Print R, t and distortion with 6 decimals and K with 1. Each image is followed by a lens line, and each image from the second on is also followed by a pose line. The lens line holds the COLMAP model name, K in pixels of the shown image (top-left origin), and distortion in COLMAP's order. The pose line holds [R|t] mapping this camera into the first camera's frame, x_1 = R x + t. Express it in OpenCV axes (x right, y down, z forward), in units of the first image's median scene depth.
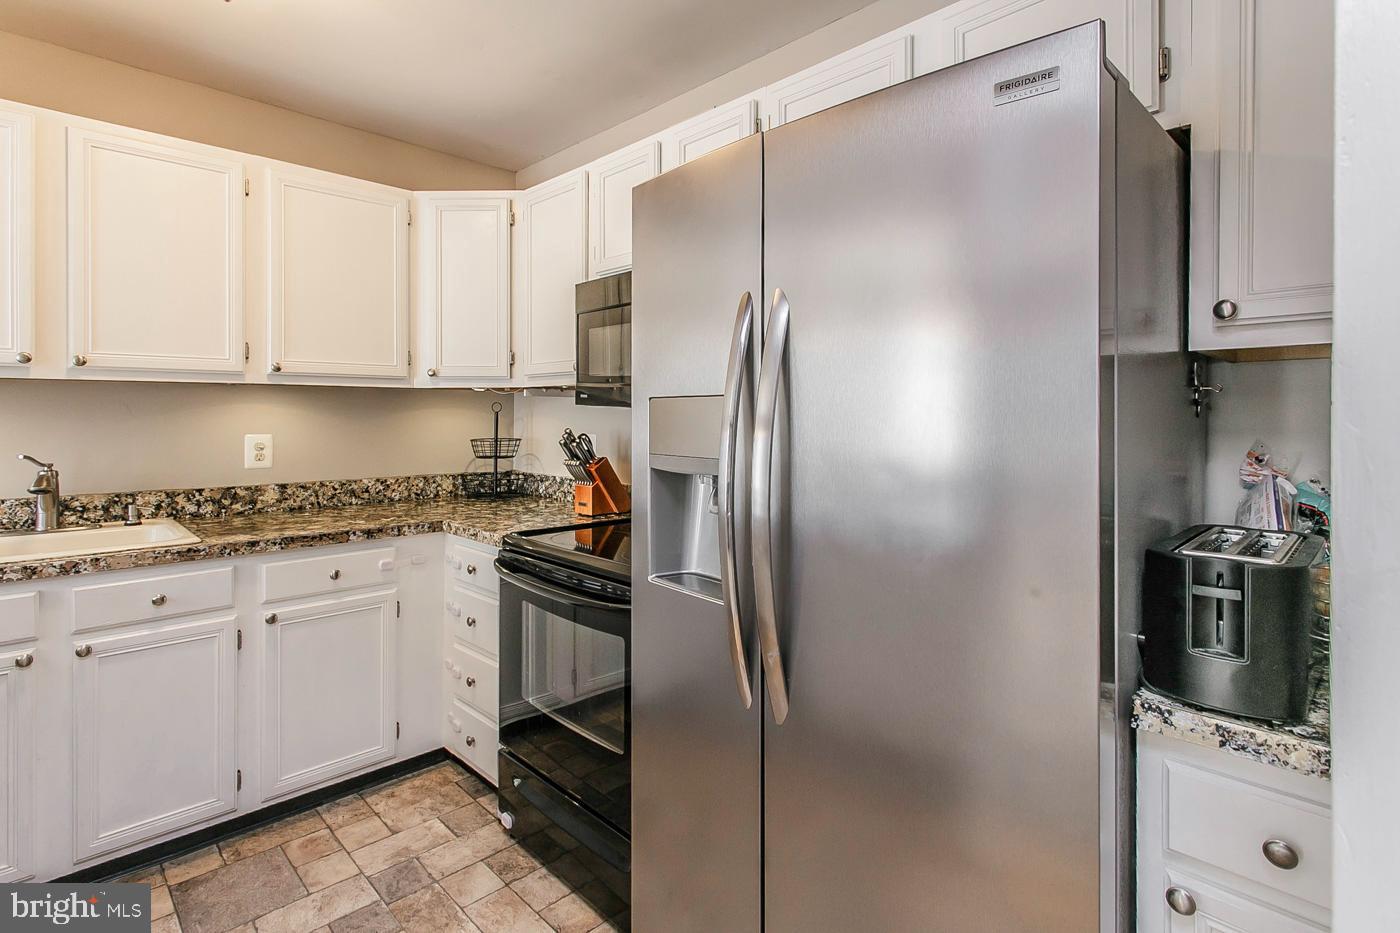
lens RADIAL K [[696.5, 0, 719.7], [0, 696.5, 416.4], [0, 0, 1]] dist [-0.010608, 0.006356]
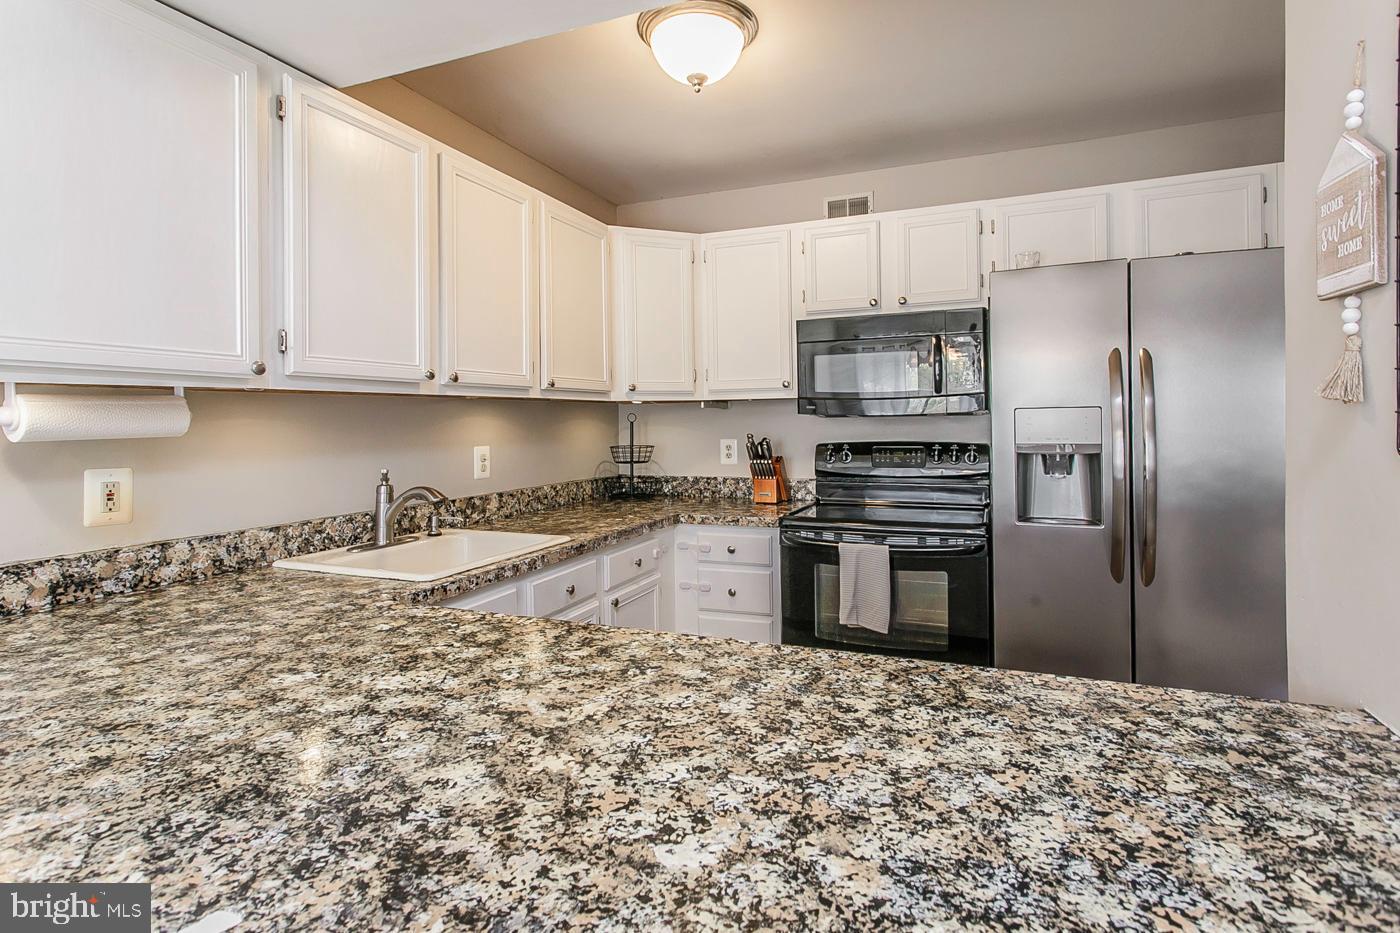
lens RADIAL K [[696.5, 0, 745.5], [0, 696.5, 428.2], [0, 0, 1]] dist [-0.010608, 0.006356]
pose [[0.916626, -0.019278, 0.399281, -0.801333], [0.016507, 0.999810, 0.010380, -0.005166], [-0.399405, -0.002924, 0.916770, -0.121876]]
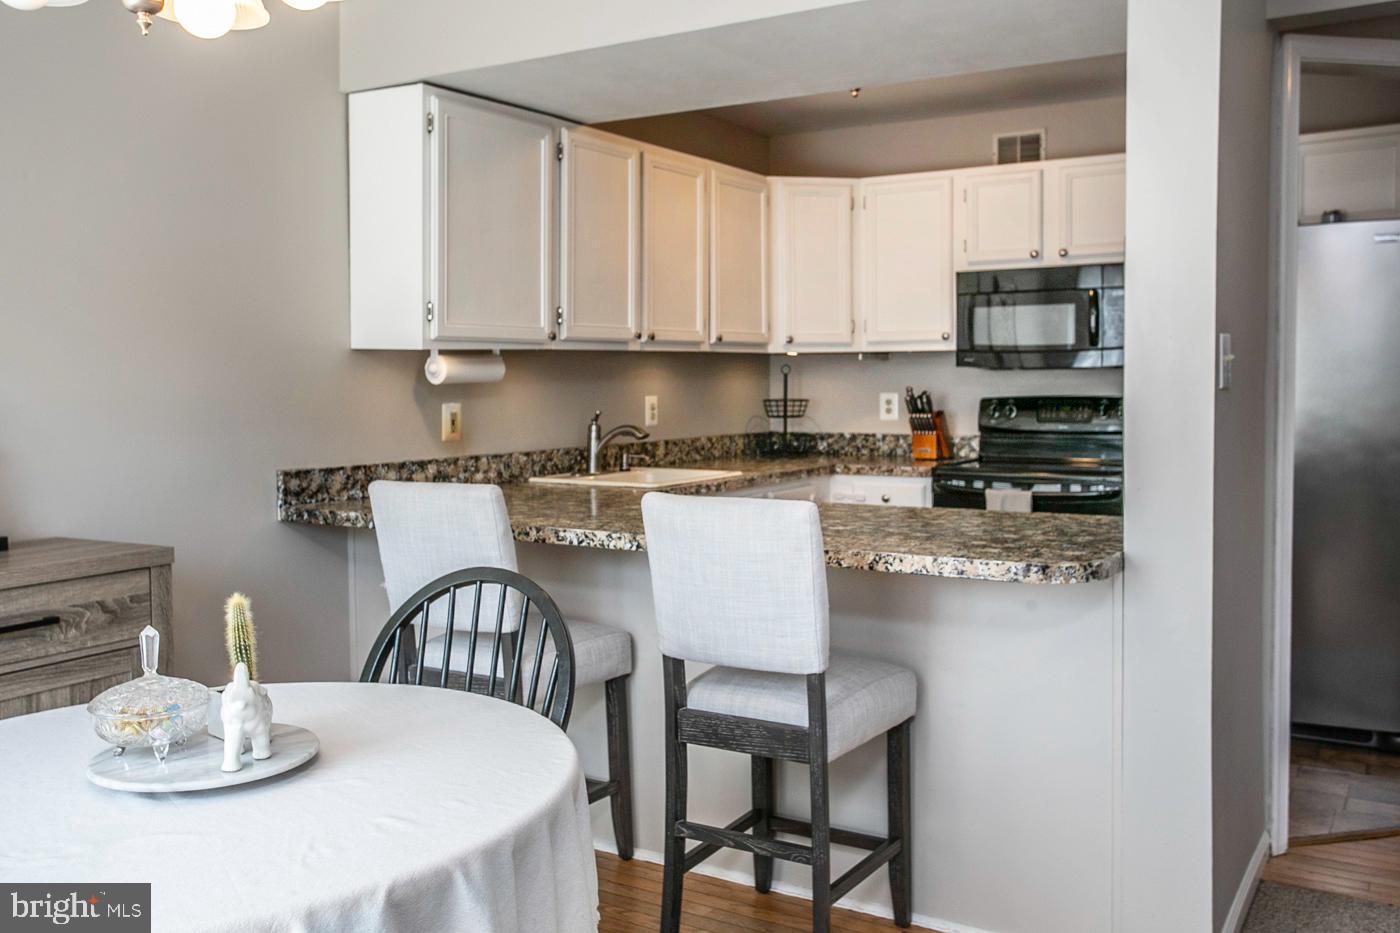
lens RADIAL K [[1254.8, 0, 733.6], [0, 1254.8, 431.8], [0, 0, 1]] dist [-0.015143, 0.023411]
pose [[0.972009, -0.021026, 0.233999, -1.124300], [0.011104, 0.998986, 0.043638, -0.002456], [-0.234679, -0.039818, 0.971257, -1.092156]]
